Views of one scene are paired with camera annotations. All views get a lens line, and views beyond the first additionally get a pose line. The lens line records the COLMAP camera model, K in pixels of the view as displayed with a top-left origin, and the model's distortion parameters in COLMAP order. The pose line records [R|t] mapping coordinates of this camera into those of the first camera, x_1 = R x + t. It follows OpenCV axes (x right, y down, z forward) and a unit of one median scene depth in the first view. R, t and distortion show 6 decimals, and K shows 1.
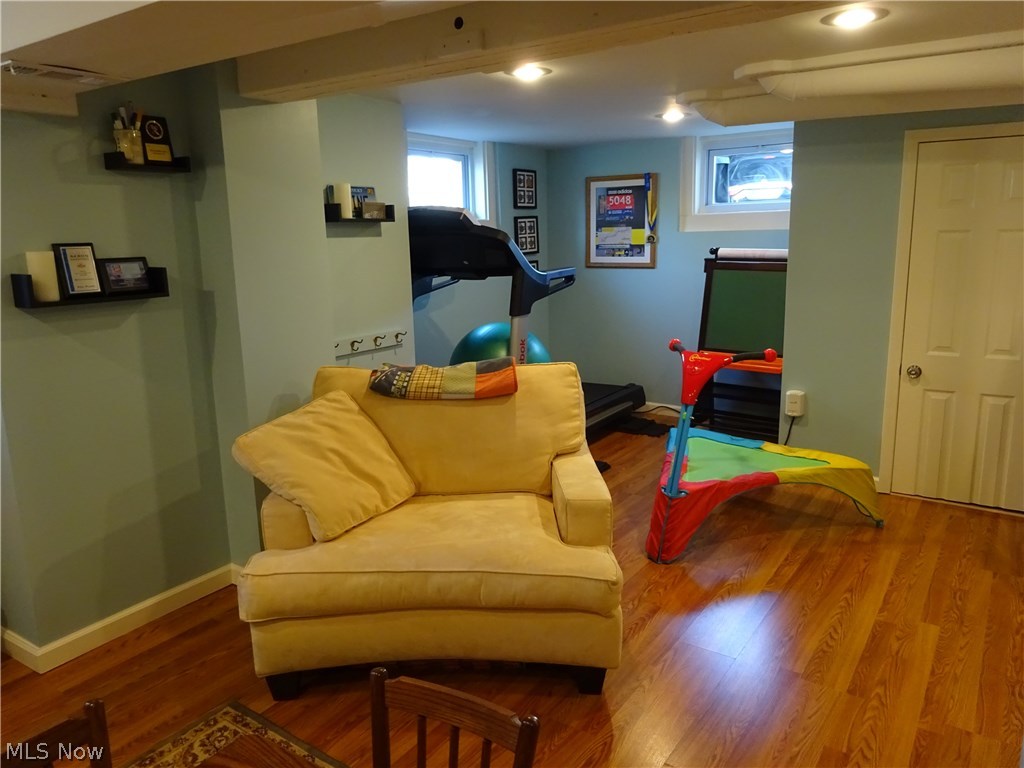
lens RADIAL K [[752.4, 0, 511.6], [0, 752.4, 382.0], [0, 0, 1]] dist [-0.003166, -0.001050]
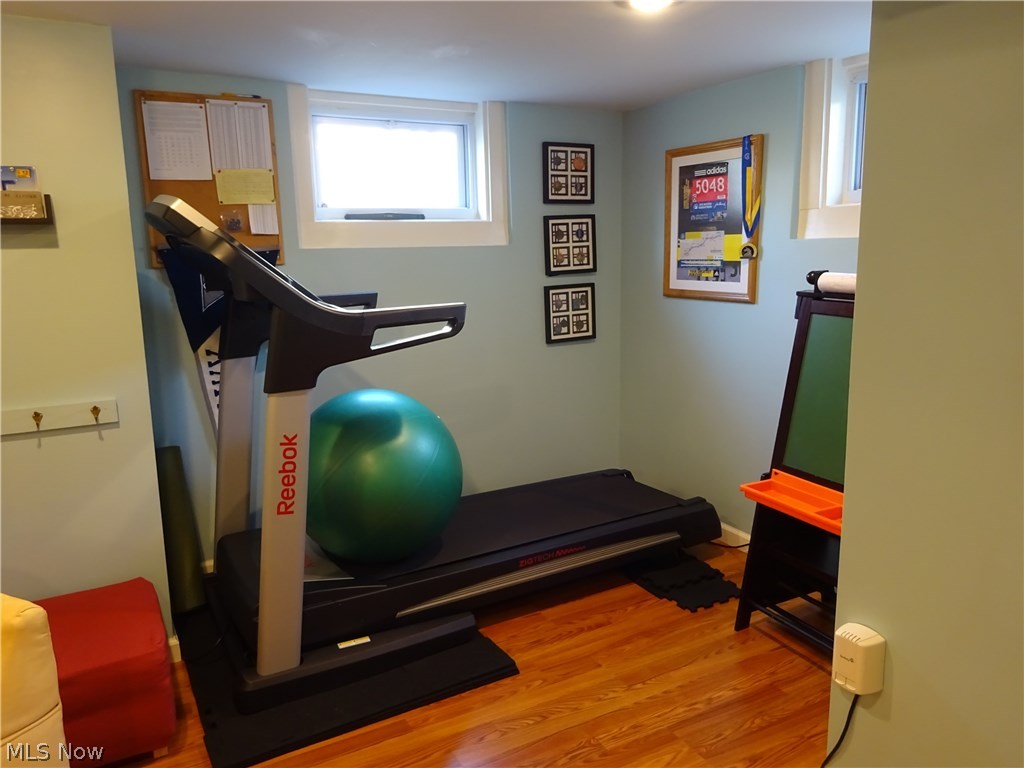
lens RADIAL K [[752.4, 0, 513.3], [0, 752.4, 384.9], [0, 0, 1]] dist [-0.003166, -0.001050]
pose [[0.892211, 0.085856, -0.443382, 0.281478], [-0.087946, 0.995998, 0.015892, -0.081819], [0.442972, 0.024815, 0.896192, 0.406943]]
